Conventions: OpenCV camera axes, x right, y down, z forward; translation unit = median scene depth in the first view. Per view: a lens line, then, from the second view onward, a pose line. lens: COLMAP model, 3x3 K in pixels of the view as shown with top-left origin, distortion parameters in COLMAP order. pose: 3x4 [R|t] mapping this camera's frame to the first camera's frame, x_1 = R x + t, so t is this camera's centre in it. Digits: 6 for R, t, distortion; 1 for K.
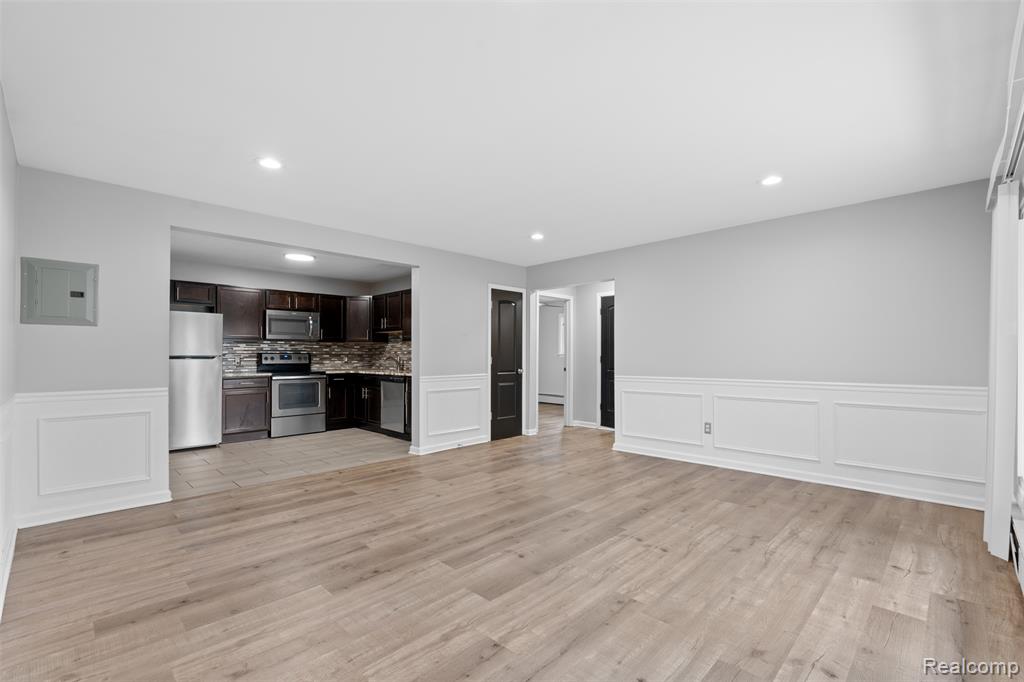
lens RADIAL K [[450.2, 0, 509.2], [0, 450.2, 350.0], [0, 0, 1]] dist [-0.002448, 0.000114]
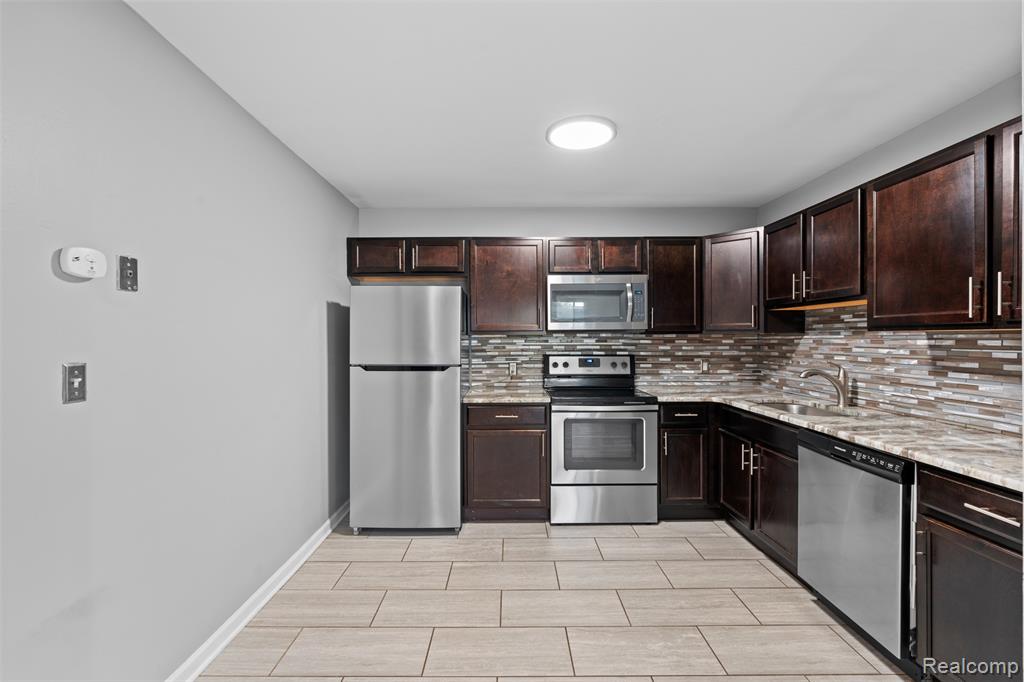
lens RADIAL K [[450.2, 0, 509.4], [0, 450.2, 338.2], [0, 0, 1]] dist [-0.002448, 0.000114]
pose [[0.711564, 0.000179, -0.702621, -0.196897], [0.009034, 0.999915, 0.009404, -0.020373], [0.702563, -0.013039, 0.711502, 0.584134]]
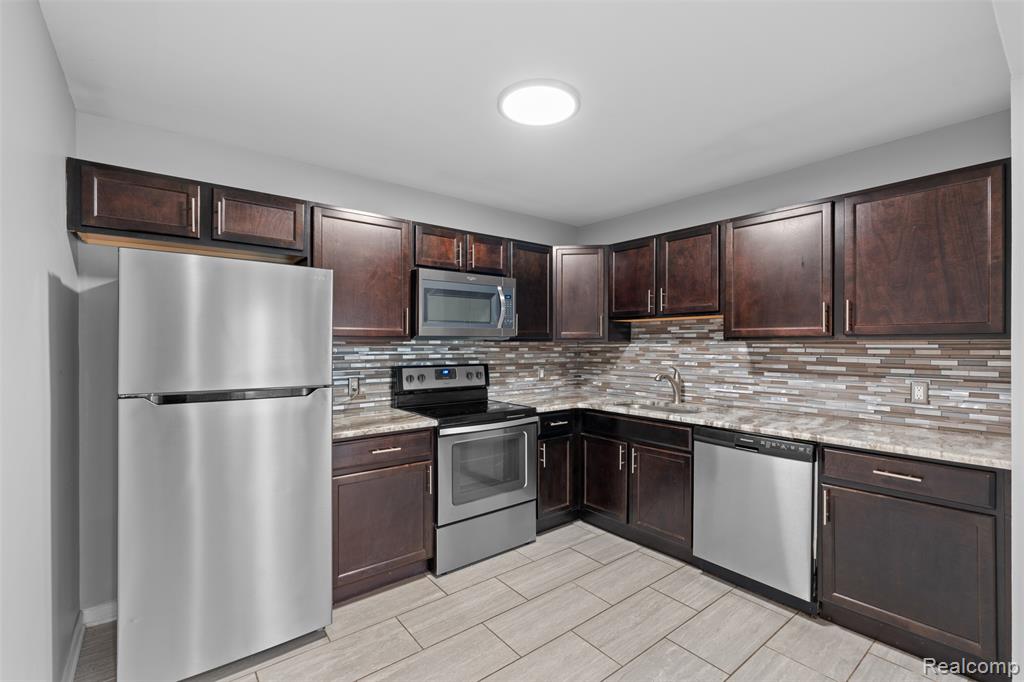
lens RADIAL K [[450.2, 0, 511.8], [0, 450.2, 343.8], [0, 0, 1]] dist [-0.002448, 0.000114]
pose [[0.993858, 0.002204, -0.110640, -0.401278], [-0.001137, 0.999952, 0.009701, -0.021252], [0.110656, -0.009516, 0.993813, 0.577646]]
